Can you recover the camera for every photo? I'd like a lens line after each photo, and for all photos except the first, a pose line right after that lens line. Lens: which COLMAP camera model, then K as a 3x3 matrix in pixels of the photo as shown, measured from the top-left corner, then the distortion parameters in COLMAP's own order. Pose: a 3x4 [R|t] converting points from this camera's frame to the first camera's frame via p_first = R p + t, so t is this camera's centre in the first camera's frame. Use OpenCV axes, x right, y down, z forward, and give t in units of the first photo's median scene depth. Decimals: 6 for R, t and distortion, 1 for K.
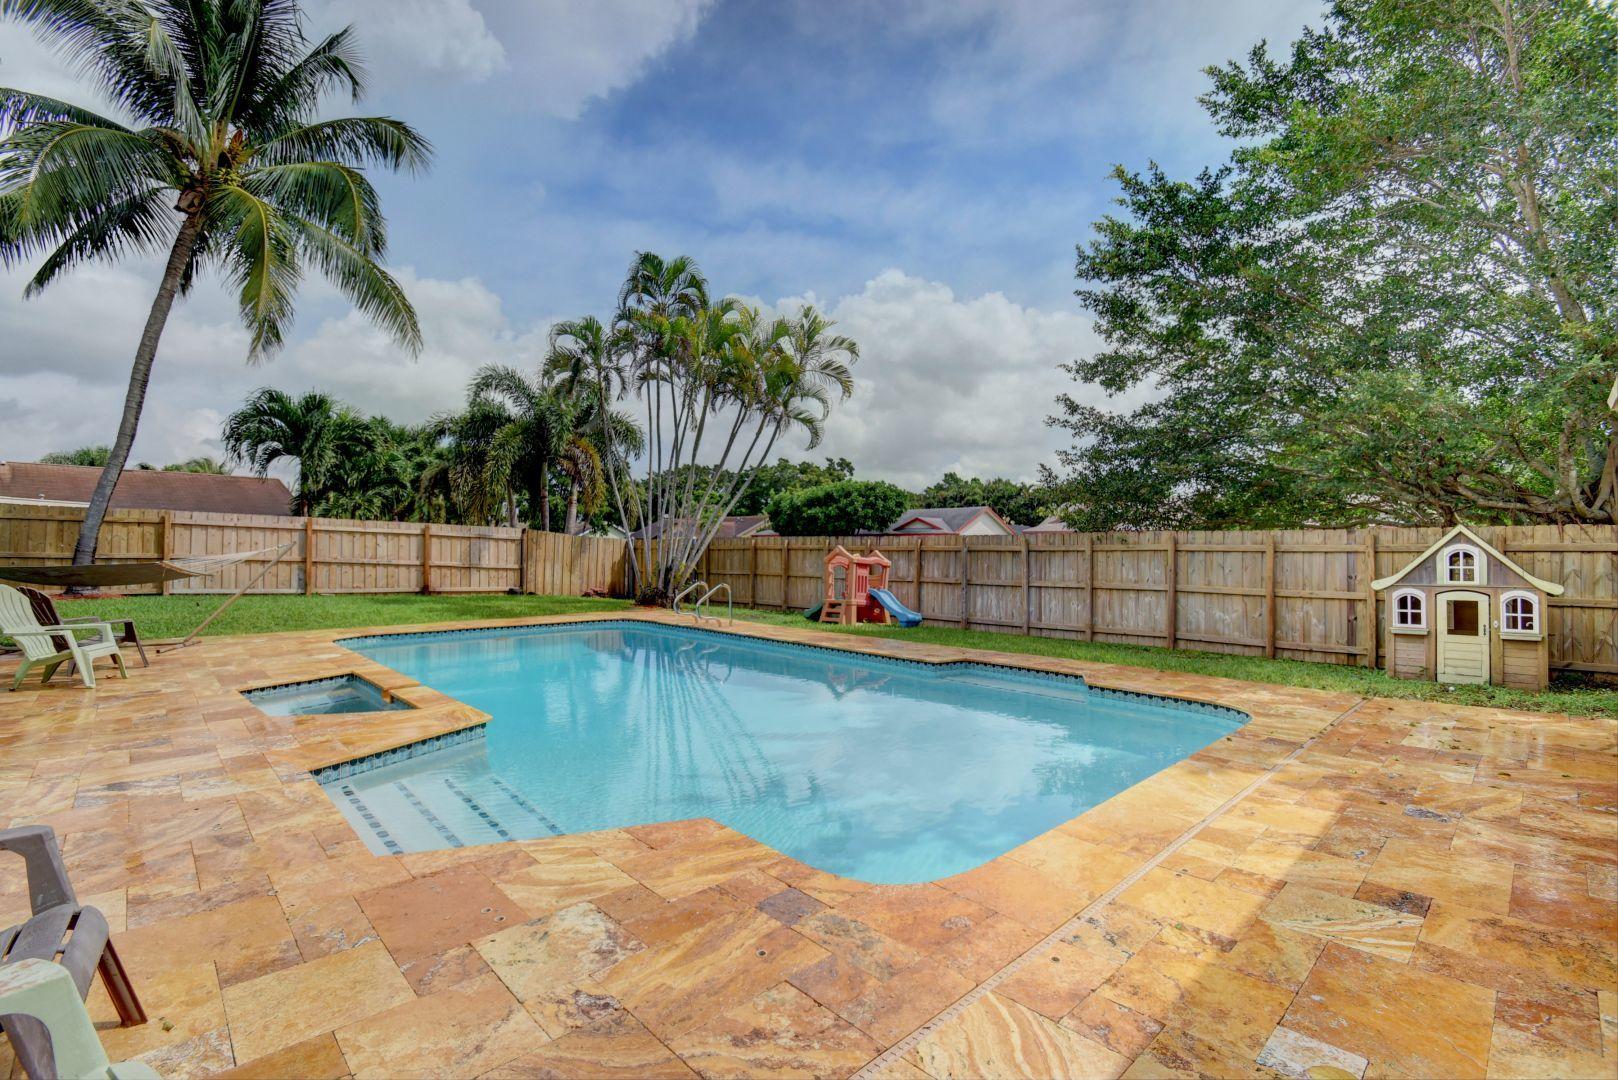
lens RADIAL K [[712.3, 0, 798.5], [0, 712.3, 547.6], [0, 0, 1]] dist [-0.003594, -0.006216]
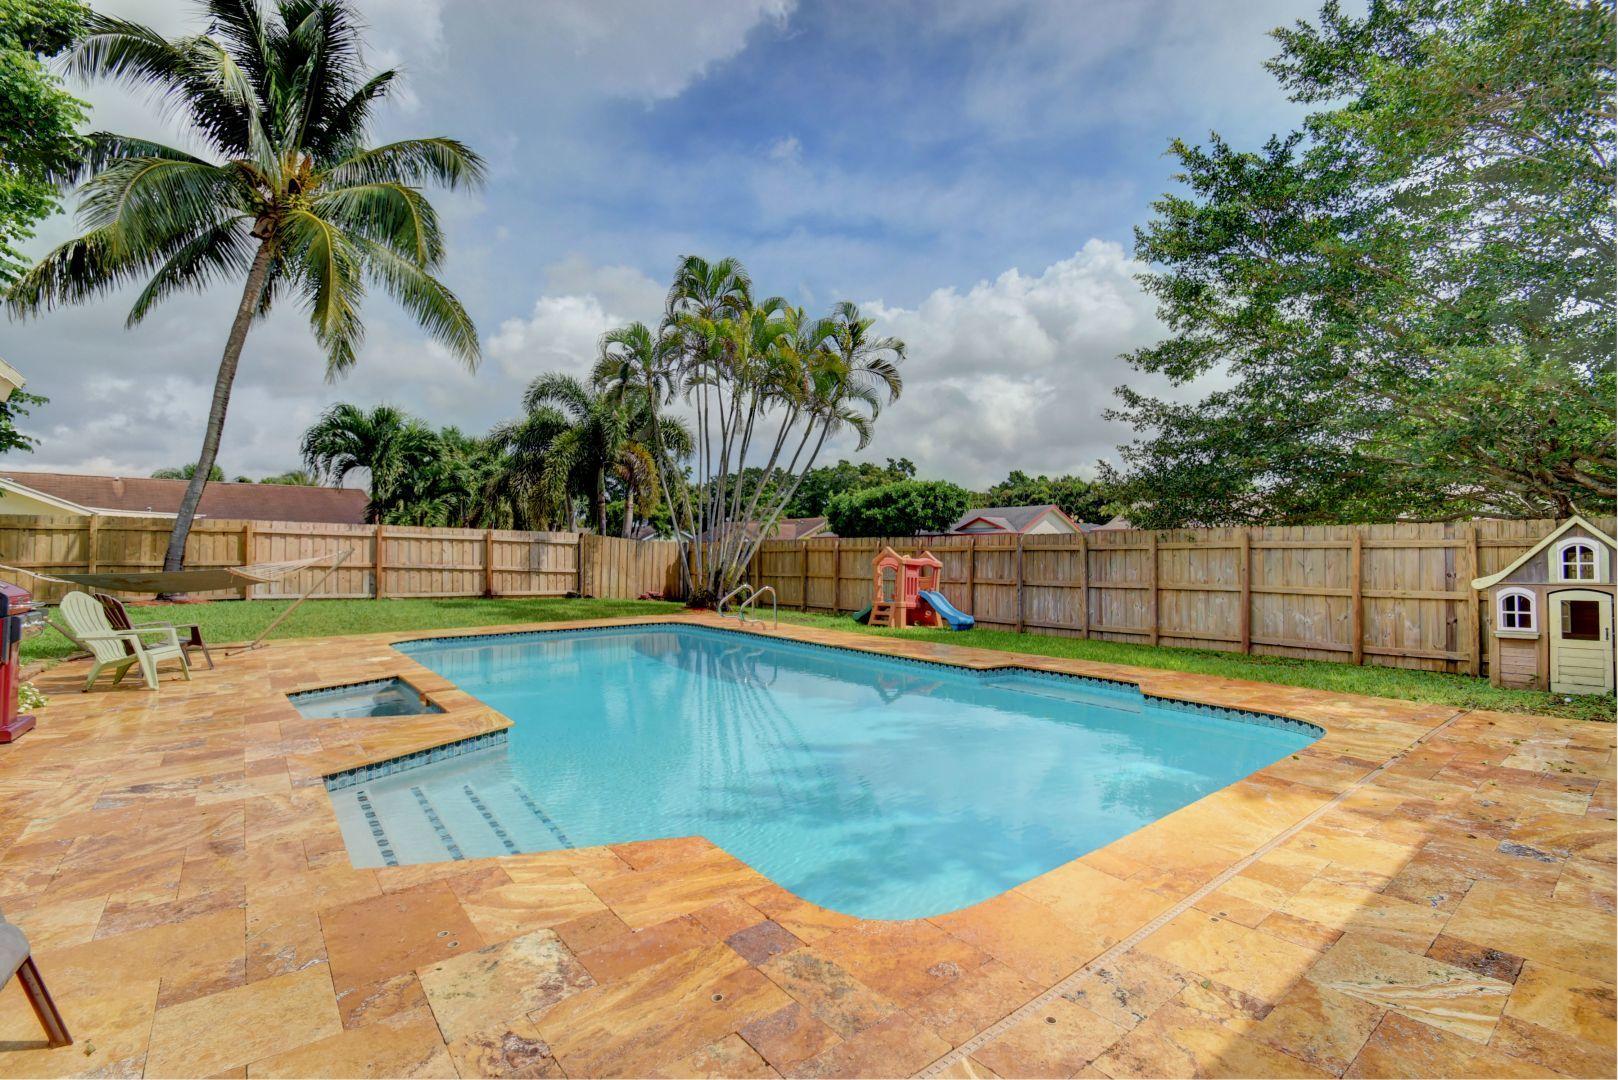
lens RADIAL K [[712.3, 0, 798.0], [0, 712.3, 544.2], [0, 0, 1]] dist [-0.003594, -0.006216]
pose [[0.995817, -0.010903, -0.090716, 0.031610], [0.010212, 0.999915, -0.008084, 0.000476], [0.090797, 0.007124, 0.995844, 0.023745]]
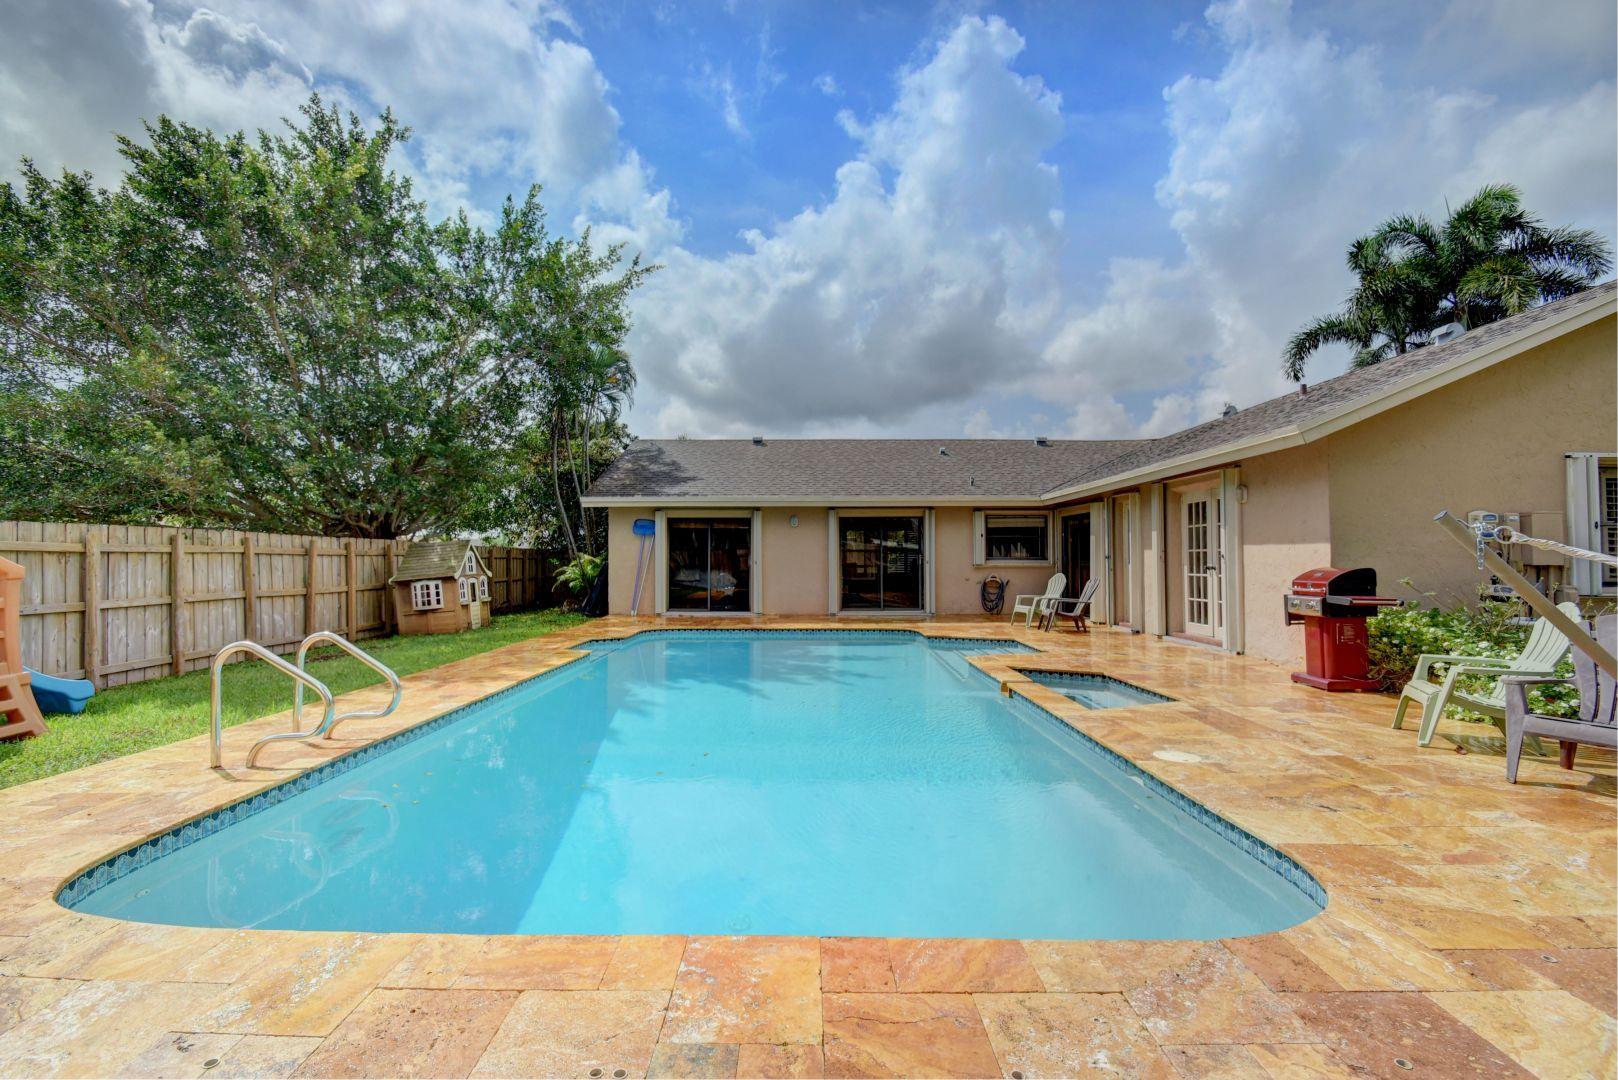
lens RADIAL K [[712.3, 0, 798.7], [0, 712.3, 547.9], [0, 0, 1]] dist [-0.003594, -0.006216]
pose [[-0.725731, 0.003522, 0.687970, -0.682130], [-0.006444, 0.999908, -0.011916, 0.004160], [-0.687948, -0.013081, -0.725642, 1.331642]]
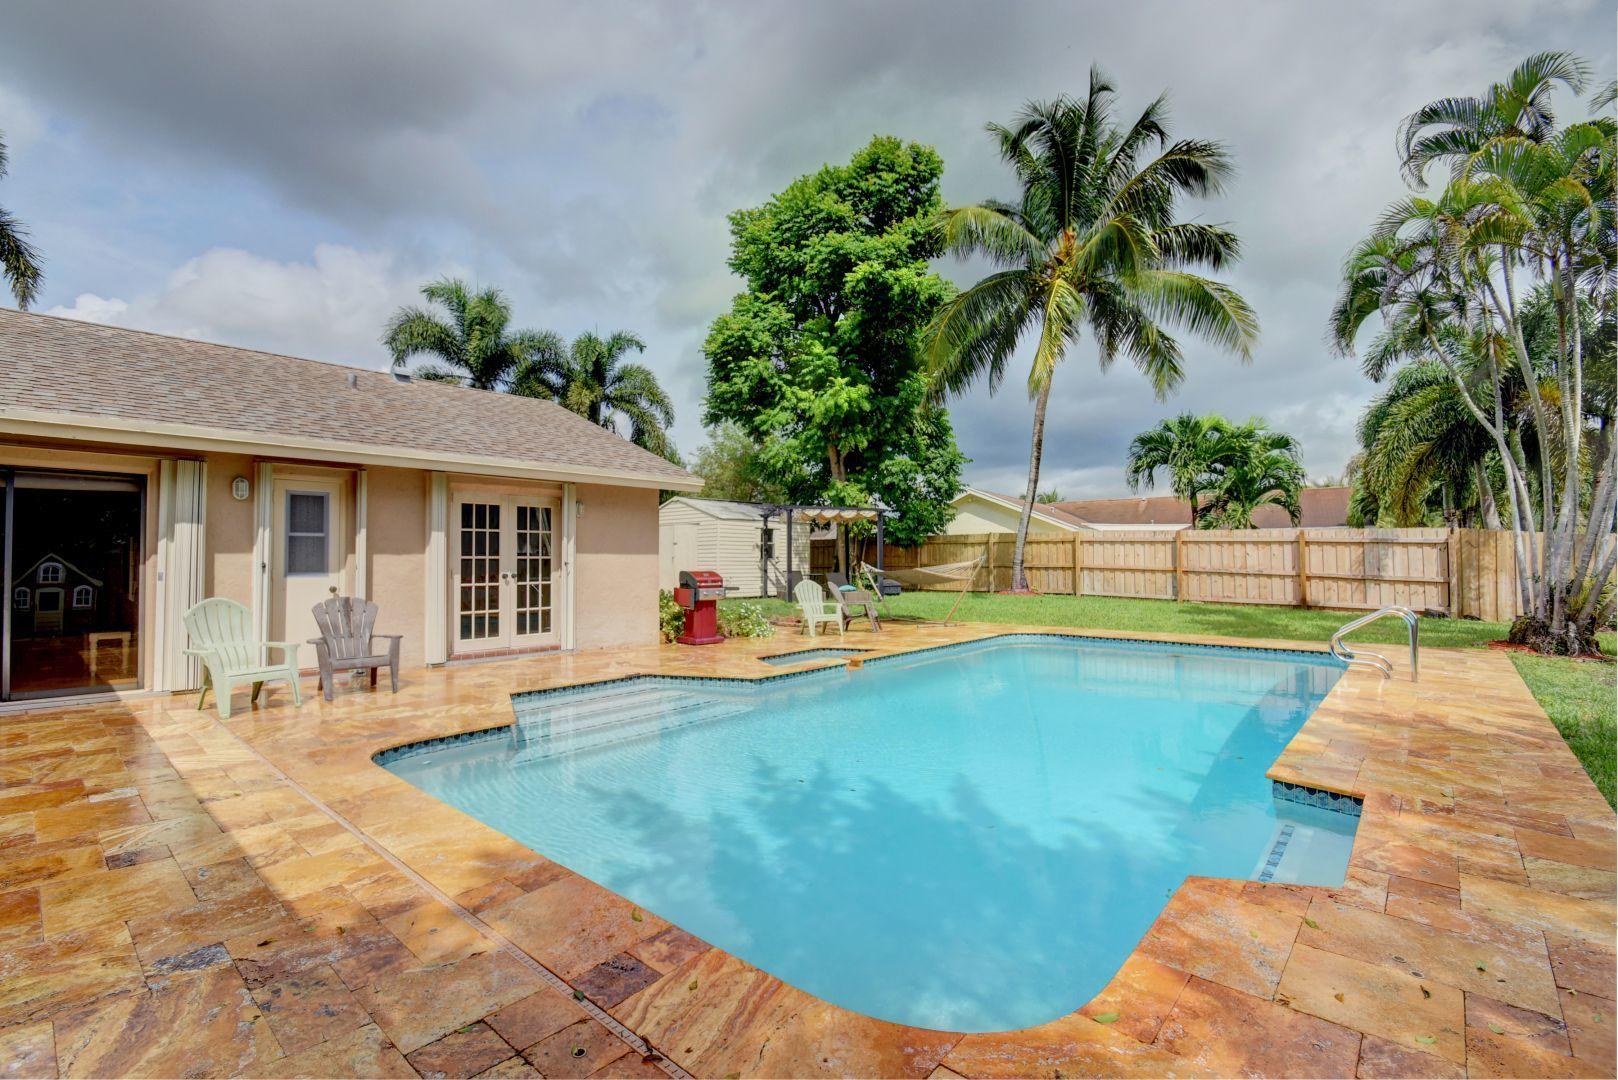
lens RADIAL K [[712.3, 0, 807.1], [0, 712.3, 524.6], [0, 0, 1]] dist [-0.003594, -0.006216]
pose [[0.093982, -0.057313, -0.993923, 0.569335], [0.011771, 0.998336, -0.056455, 0.006570], [0.995504, -0.006393, 0.094501, 0.531710]]
